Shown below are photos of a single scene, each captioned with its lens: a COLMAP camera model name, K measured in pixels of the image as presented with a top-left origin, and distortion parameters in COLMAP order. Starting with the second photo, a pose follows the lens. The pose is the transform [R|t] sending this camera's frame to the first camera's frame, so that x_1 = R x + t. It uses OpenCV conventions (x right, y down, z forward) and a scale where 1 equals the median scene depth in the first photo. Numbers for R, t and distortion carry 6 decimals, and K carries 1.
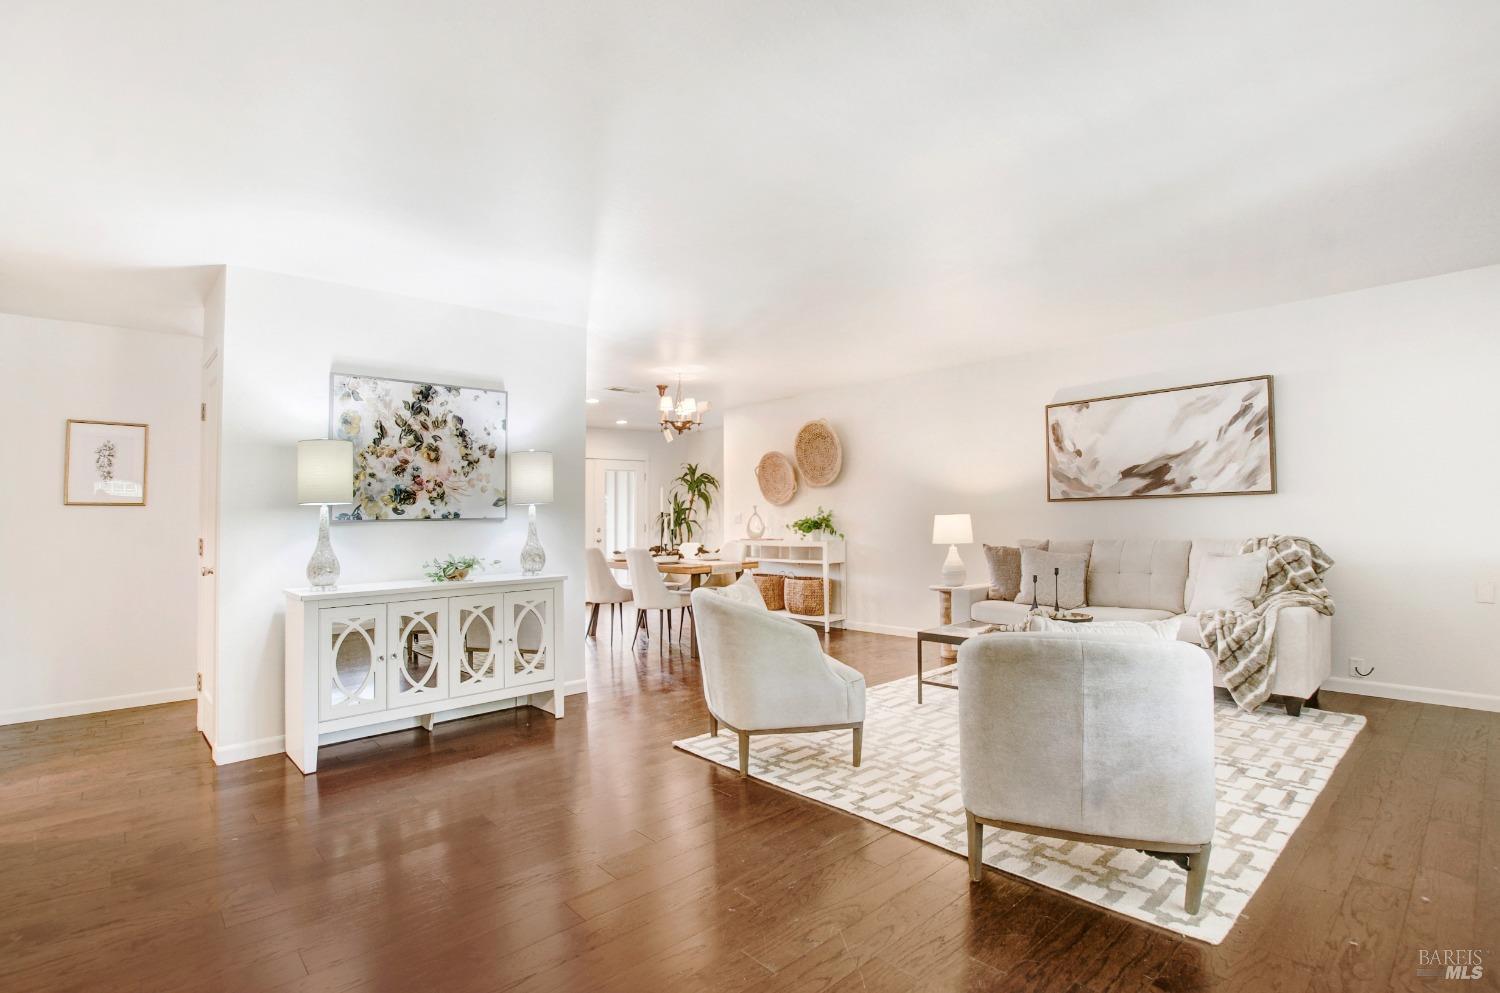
lens RADIAL K [[698.2, 0, 699.2], [0, 698.2, 500.6], [0, 0, 1]] dist [-0.029154, 0.000598]
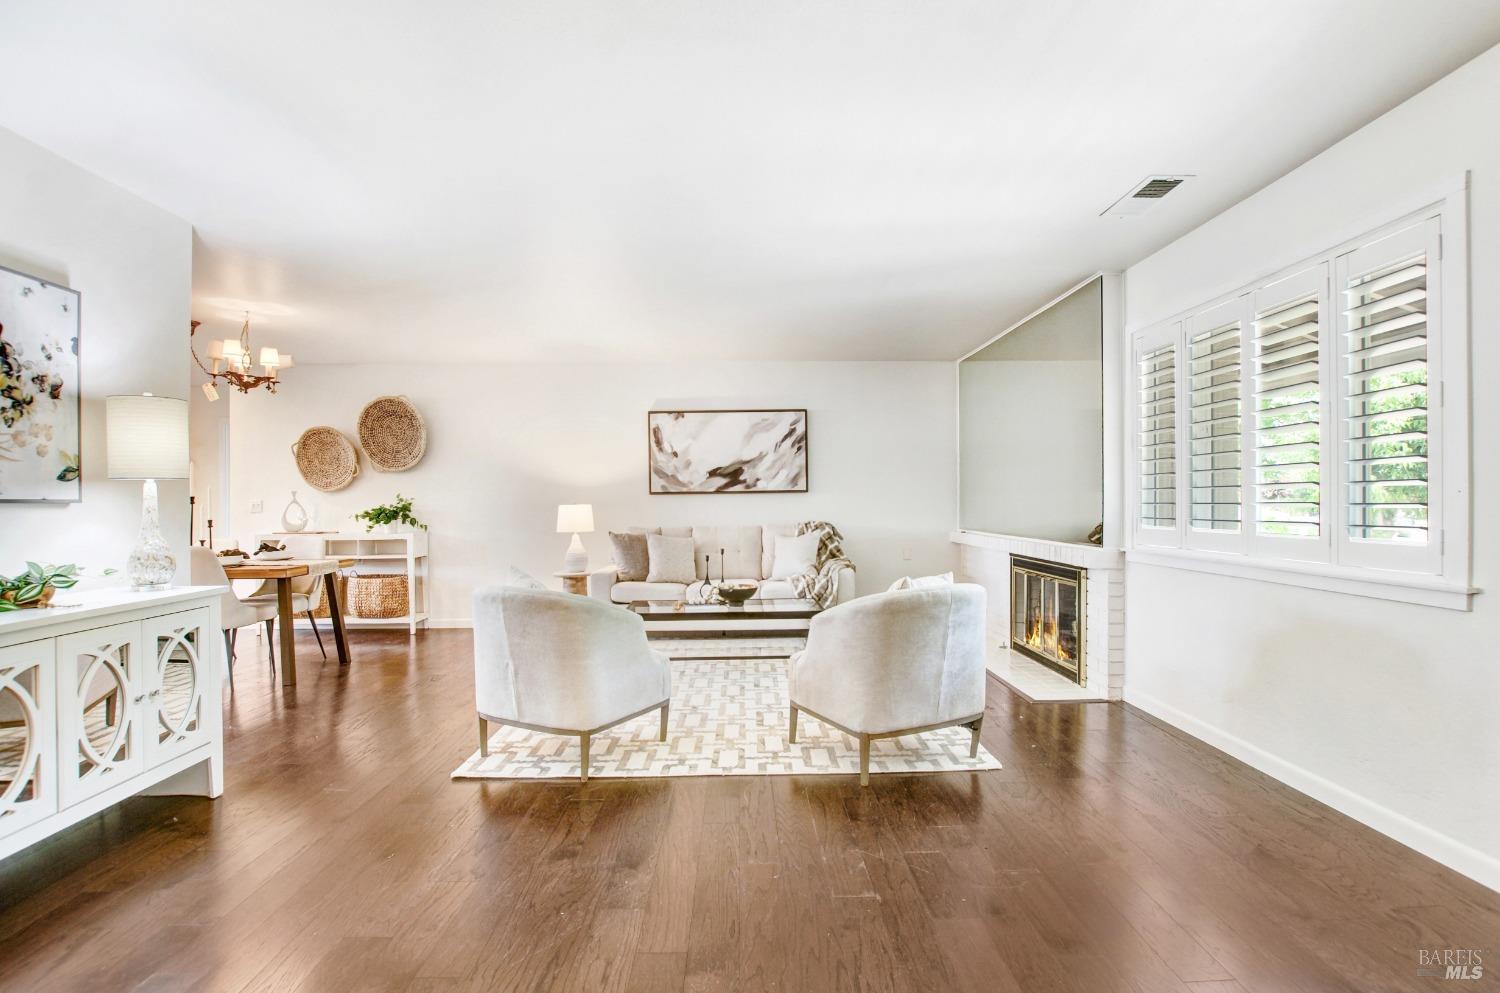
lens RADIAL K [[688.7, 0, 741.9], [0, 688.7, 513.8], [0, 0, 1]] dist [-0.033643, -0.000037]
pose [[0.634206, 0.001581, 0.773162, -0.350730], [-0.023867, 0.999561, 0.017534, 0.012350], [-0.772796, -0.029573, 0.633966, 0.181001]]
